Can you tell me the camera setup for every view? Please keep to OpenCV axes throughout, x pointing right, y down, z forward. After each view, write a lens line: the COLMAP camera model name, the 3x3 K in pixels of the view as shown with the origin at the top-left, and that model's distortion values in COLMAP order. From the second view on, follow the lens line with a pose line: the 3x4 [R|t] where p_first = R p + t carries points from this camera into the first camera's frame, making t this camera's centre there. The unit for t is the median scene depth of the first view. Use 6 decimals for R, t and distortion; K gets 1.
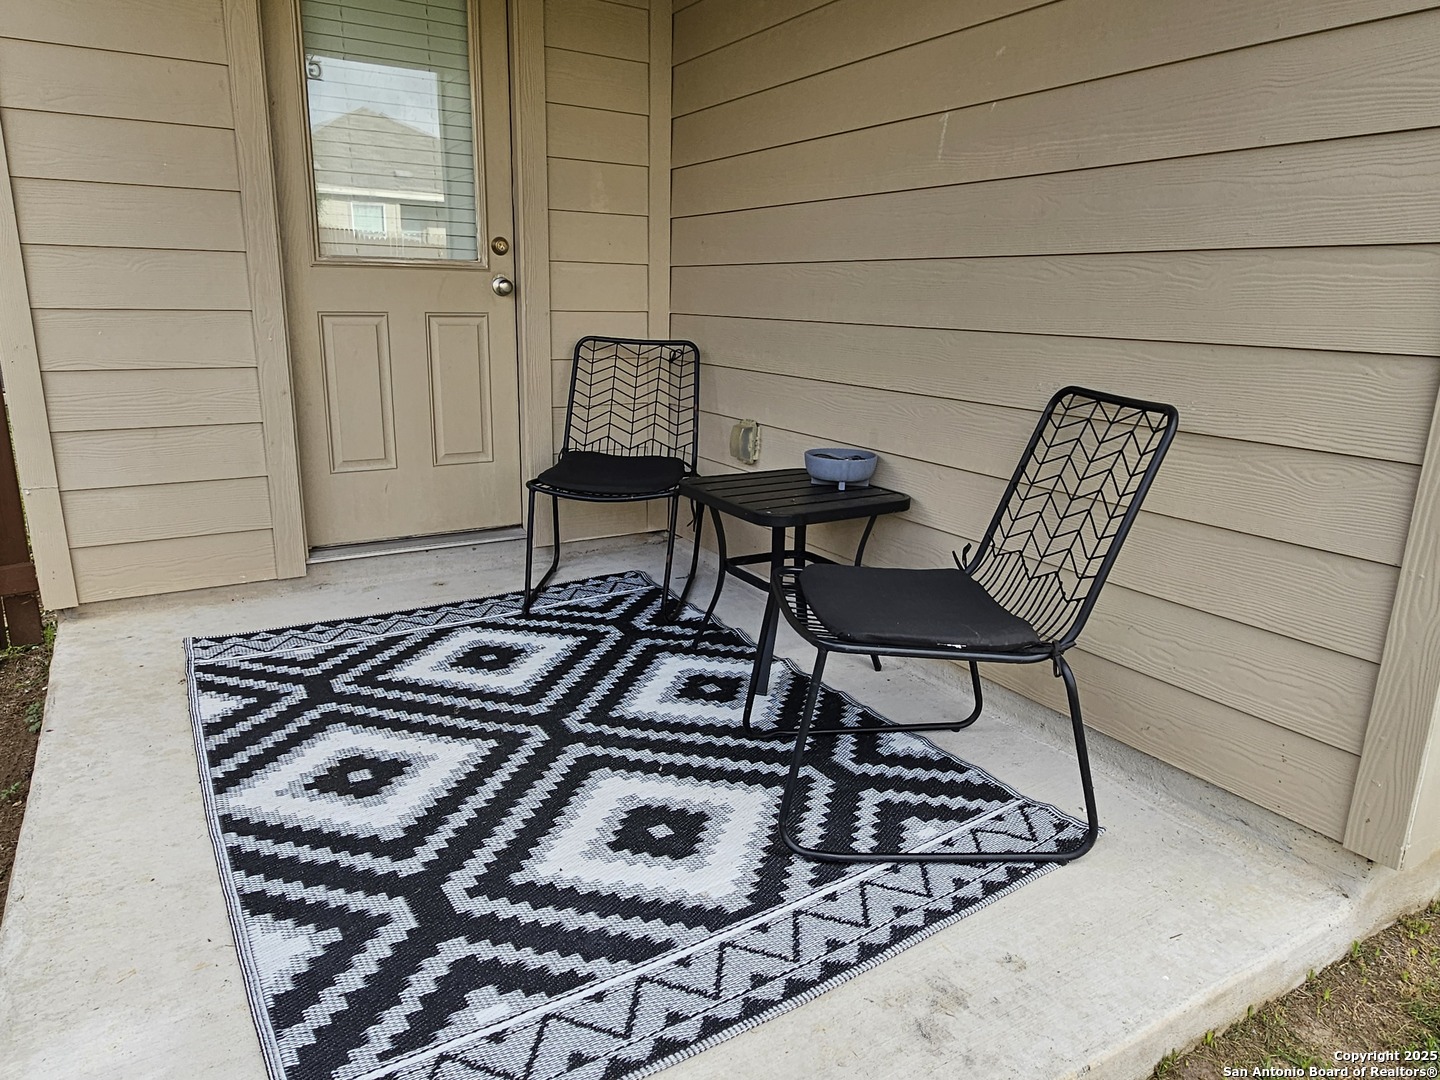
lens RADIAL K [[955.1, 0, 713.9], [0, 955.1, 530.5], [0, 0, 1]] dist [-0.000486, -0.000407]
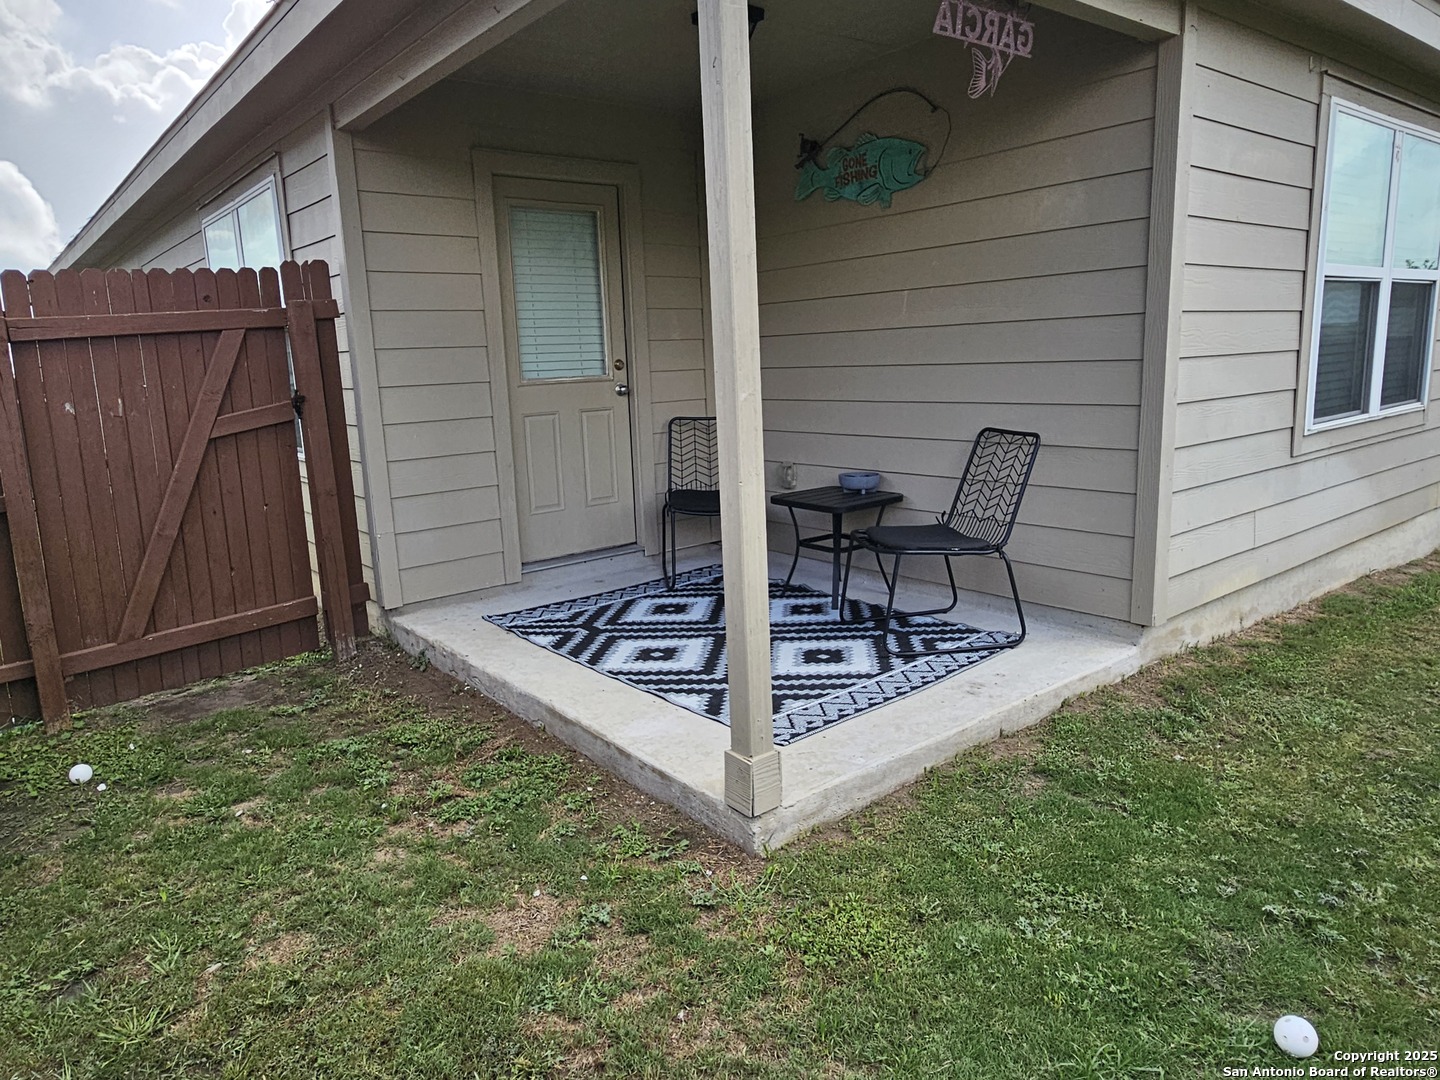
lens RADIAL K [[955.1, 0, 713.9], [0, 955.1, 530.5], [0, 0, 1]] dist [-0.000486, -0.000407]
pose [[0.988497, -0.084268, 0.125593, -0.444428], [0.091860, 0.994200, -0.055930, 0.118697], [-0.120151, 0.066824, 0.990504, -0.867402]]
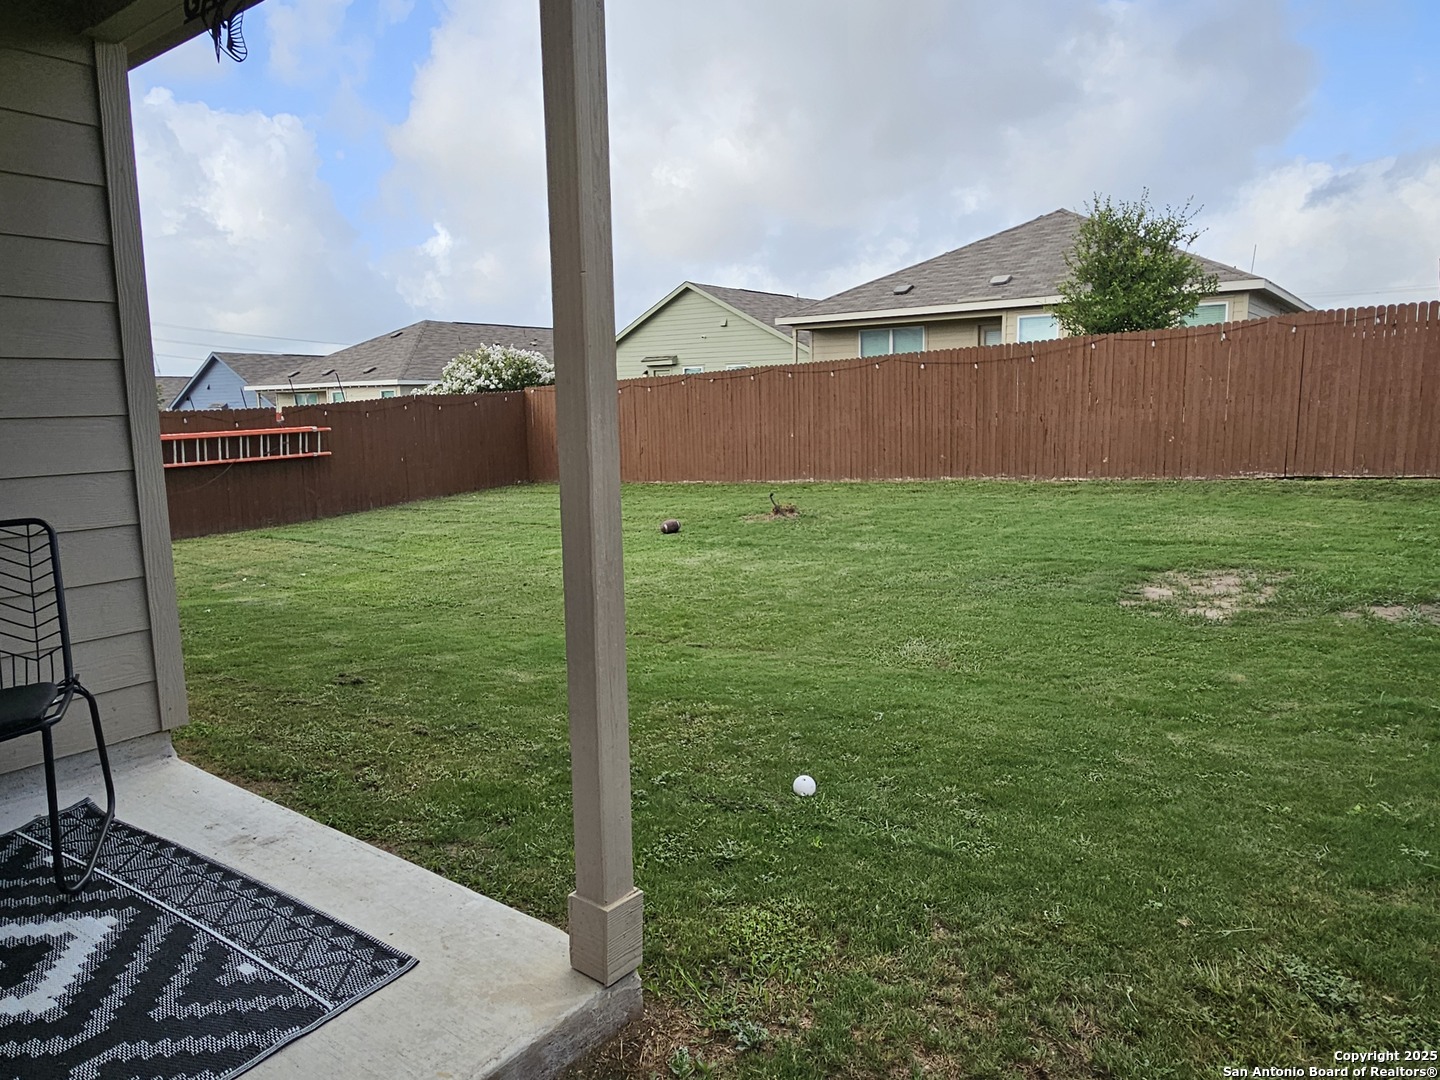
lens RADIAL K [[947.4, 0, 711.8], [0, 947.4, 535.9], [0, 0, 1]] dist [-0.000095, 0.002513]
pose [[-0.374985, -0.146461, 0.915388, -1.062541], [0.237309, 0.939373, 0.247512, -0.175871], [-0.896142, 0.310043, -0.317495, 0.400541]]
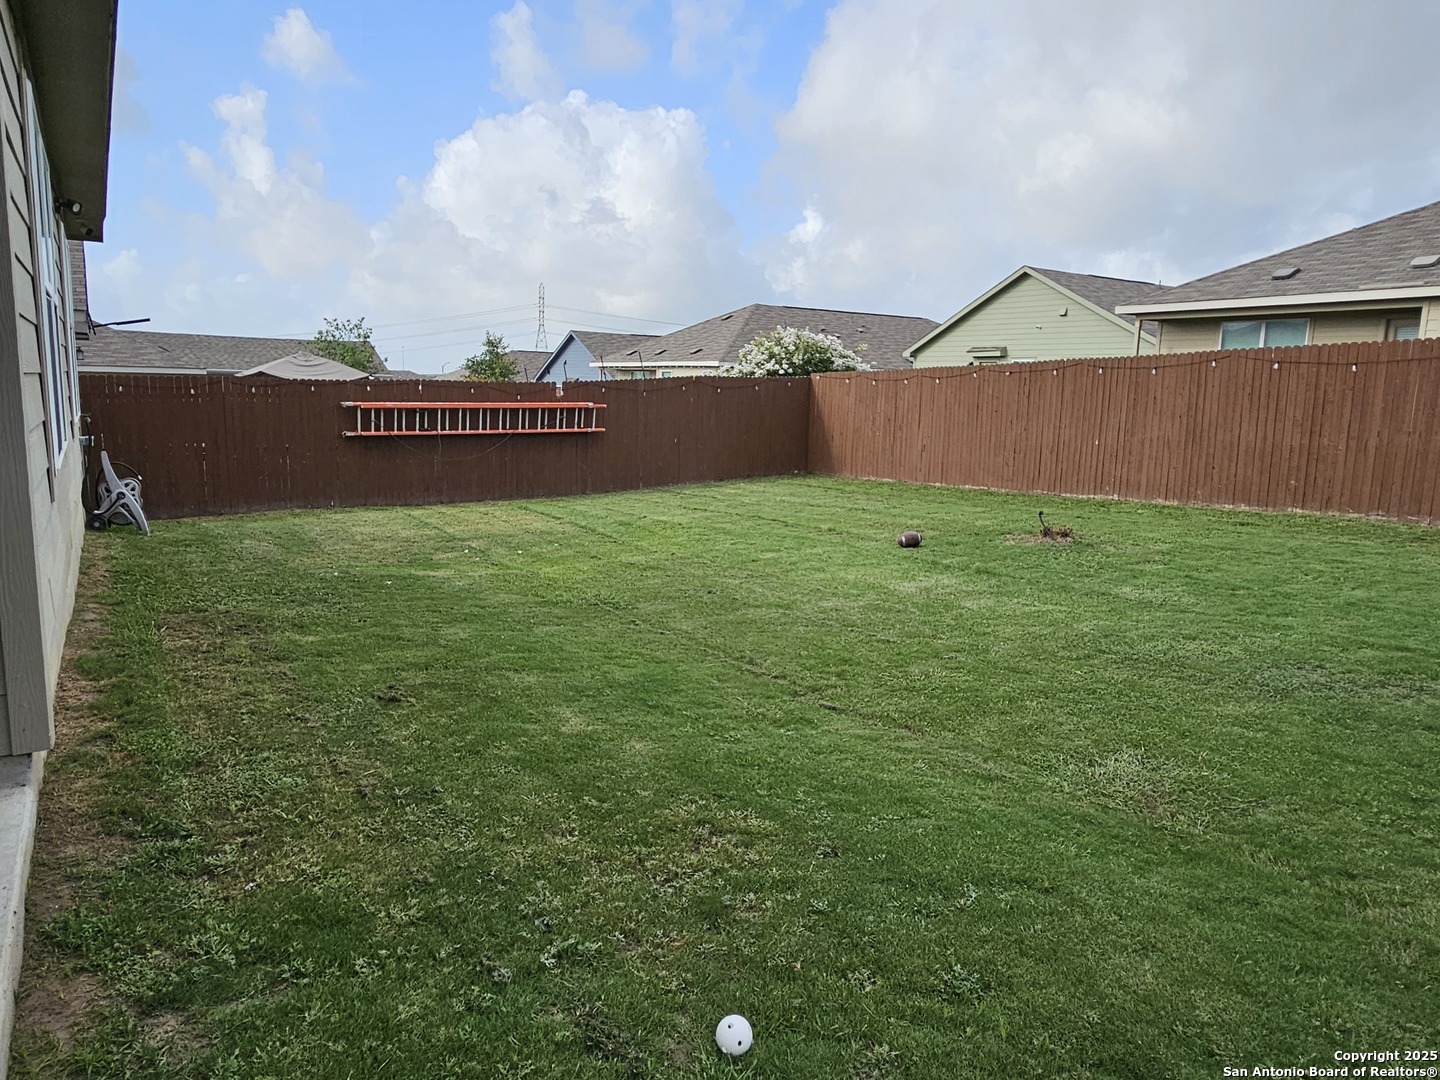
lens RADIAL K [[947.4, 0, 711.8], [0, 947.4, 535.9], [0, 0, 1]] dist [-0.000095, 0.002513]
pose [[-0.028397, -0.177908, 0.983637, -0.631883], [0.216629, 0.959553, 0.179806, -0.030806], [-0.975841, 0.218190, 0.011291, -0.148372]]
